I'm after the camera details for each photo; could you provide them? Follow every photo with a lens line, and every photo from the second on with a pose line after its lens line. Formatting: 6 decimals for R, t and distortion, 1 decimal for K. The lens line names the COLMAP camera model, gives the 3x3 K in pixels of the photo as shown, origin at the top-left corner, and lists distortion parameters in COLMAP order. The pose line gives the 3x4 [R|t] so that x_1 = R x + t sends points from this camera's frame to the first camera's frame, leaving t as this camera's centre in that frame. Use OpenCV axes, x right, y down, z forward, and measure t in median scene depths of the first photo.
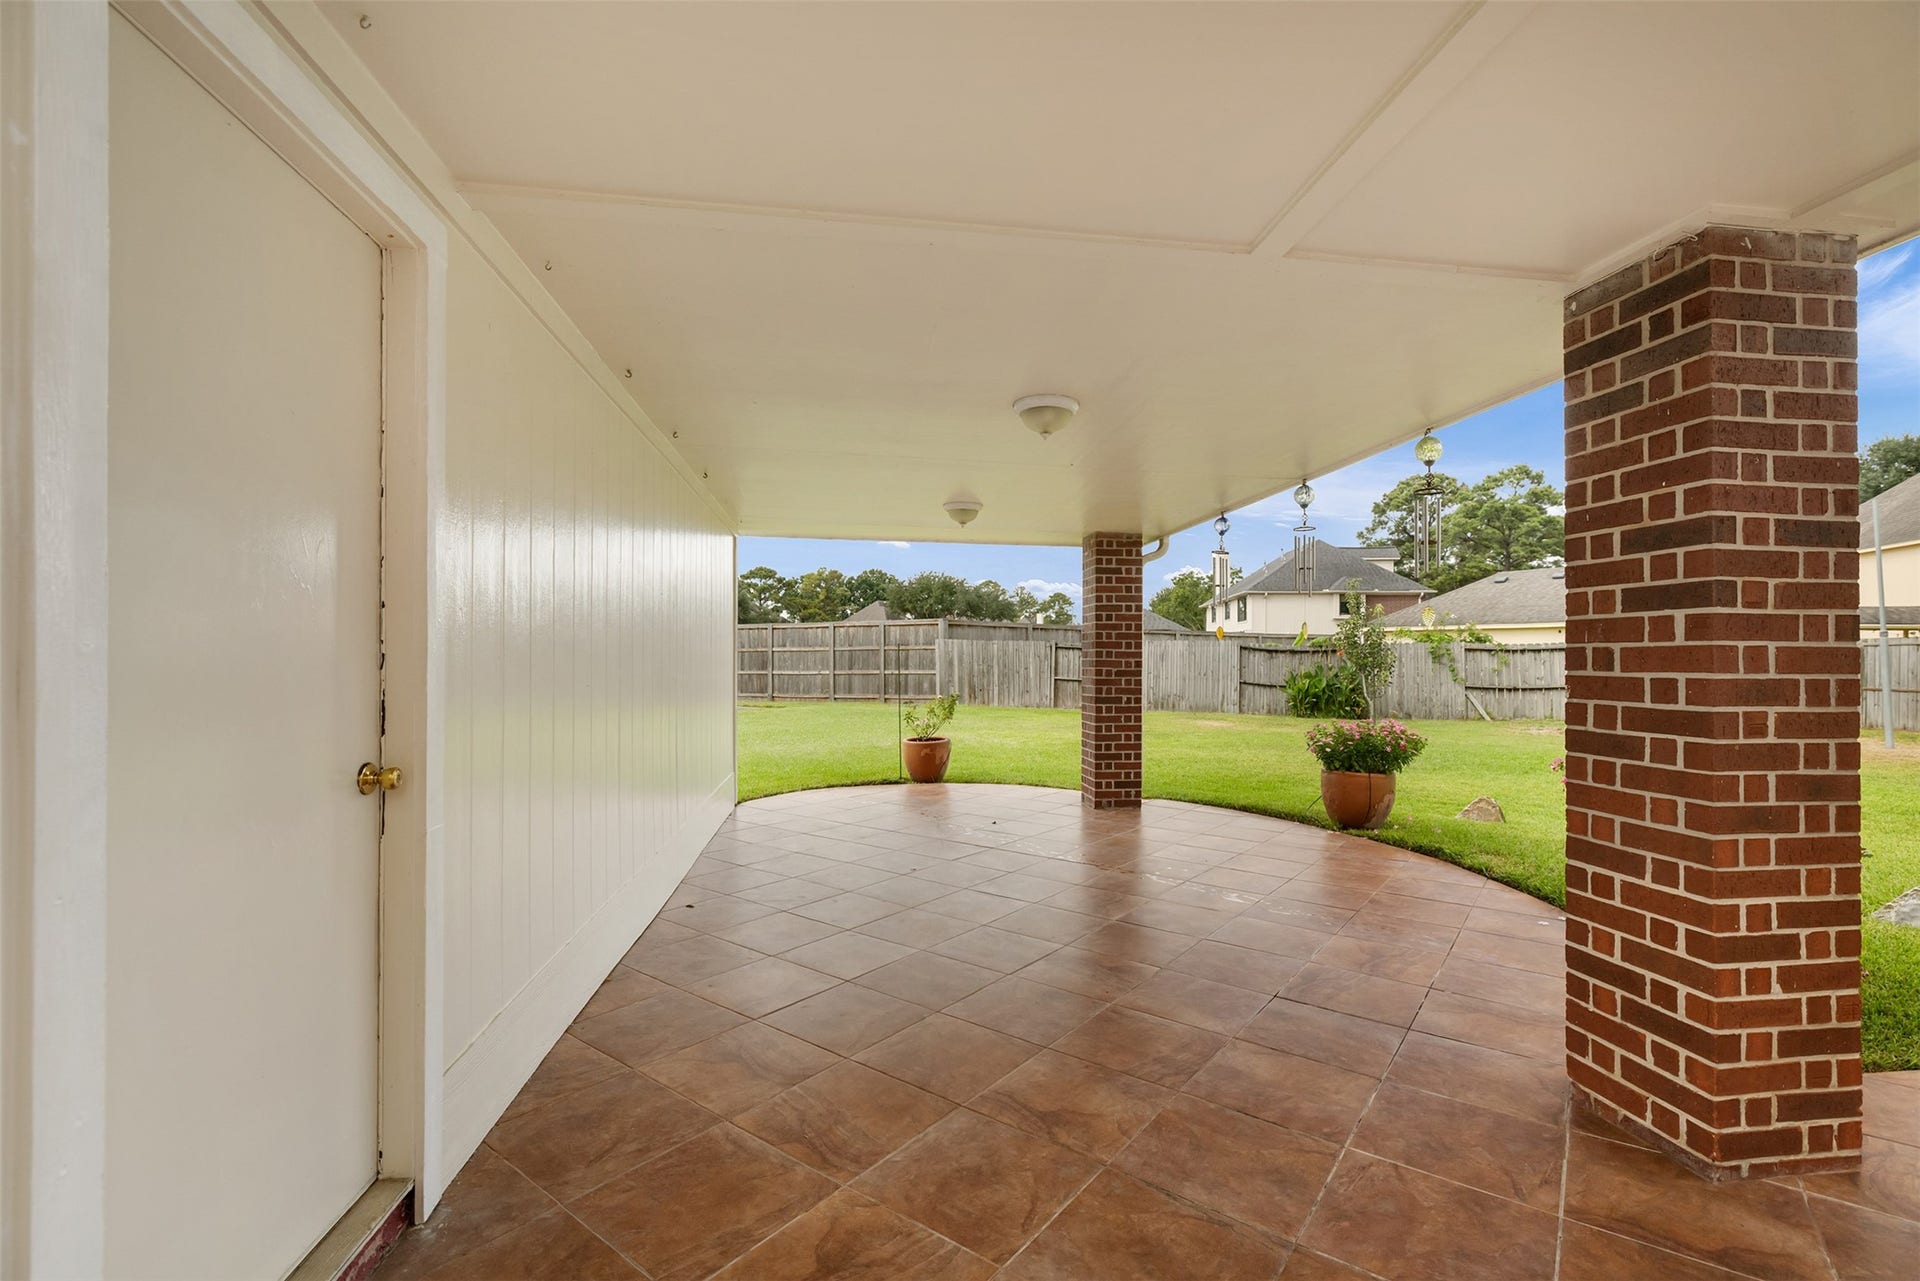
lens RADIAL K [[785.4, 0, 954.8], [0, 785.4, 652.0], [0, 0, 1]] dist [0.000104, 0.000289]
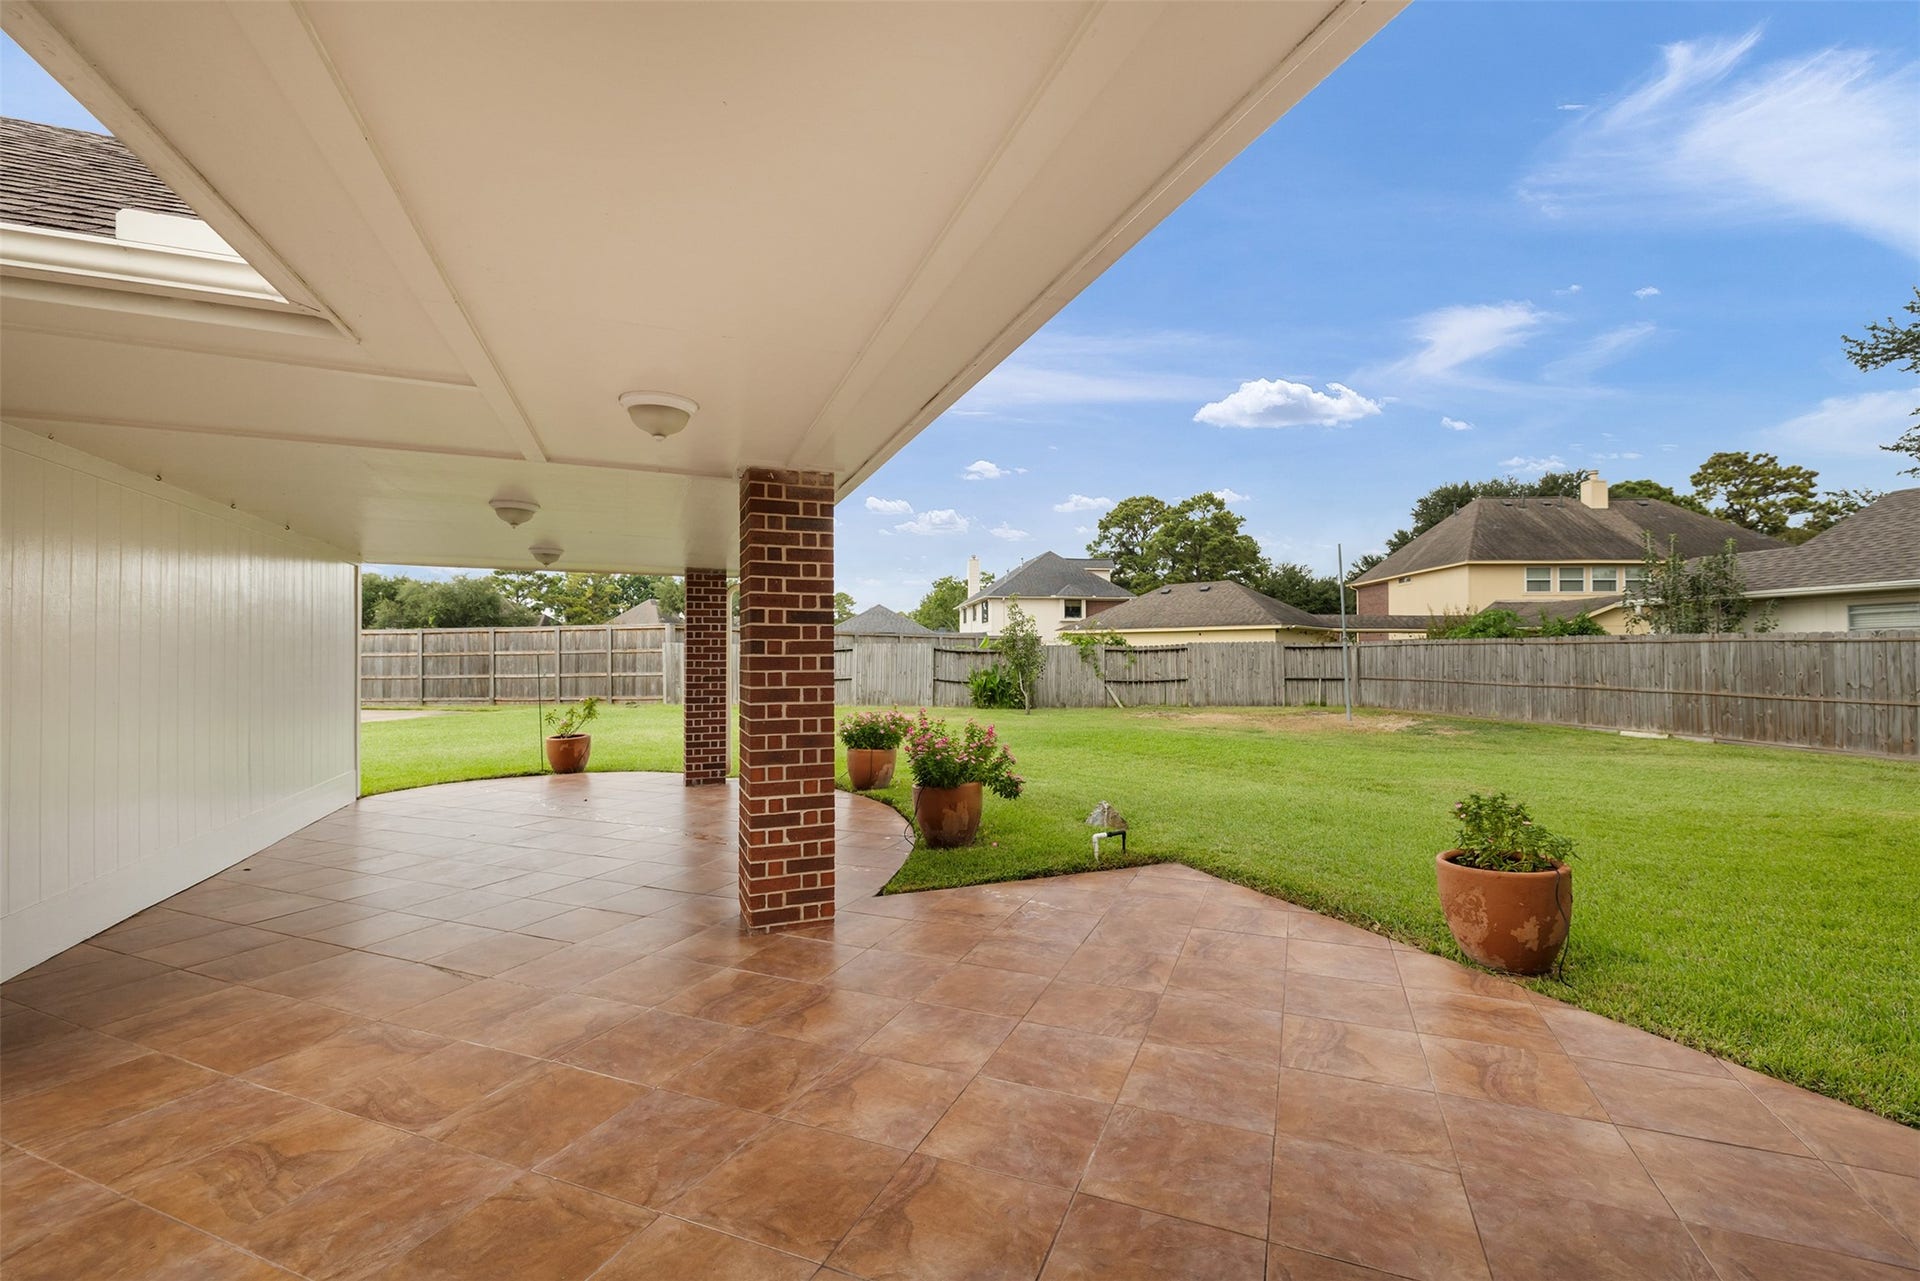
lens RADIAL K [[785.4, 0, 963.7], [0, 785.4, 640.2], [0, 0, 1]] dist [0.000104, 0.000289]
pose [[0.969985, -0.003117, 0.243145, 0.248799], [0.005462, 0.999945, -0.008971, -0.017738], [-0.243103, 0.010030, 0.969949, -0.274690]]
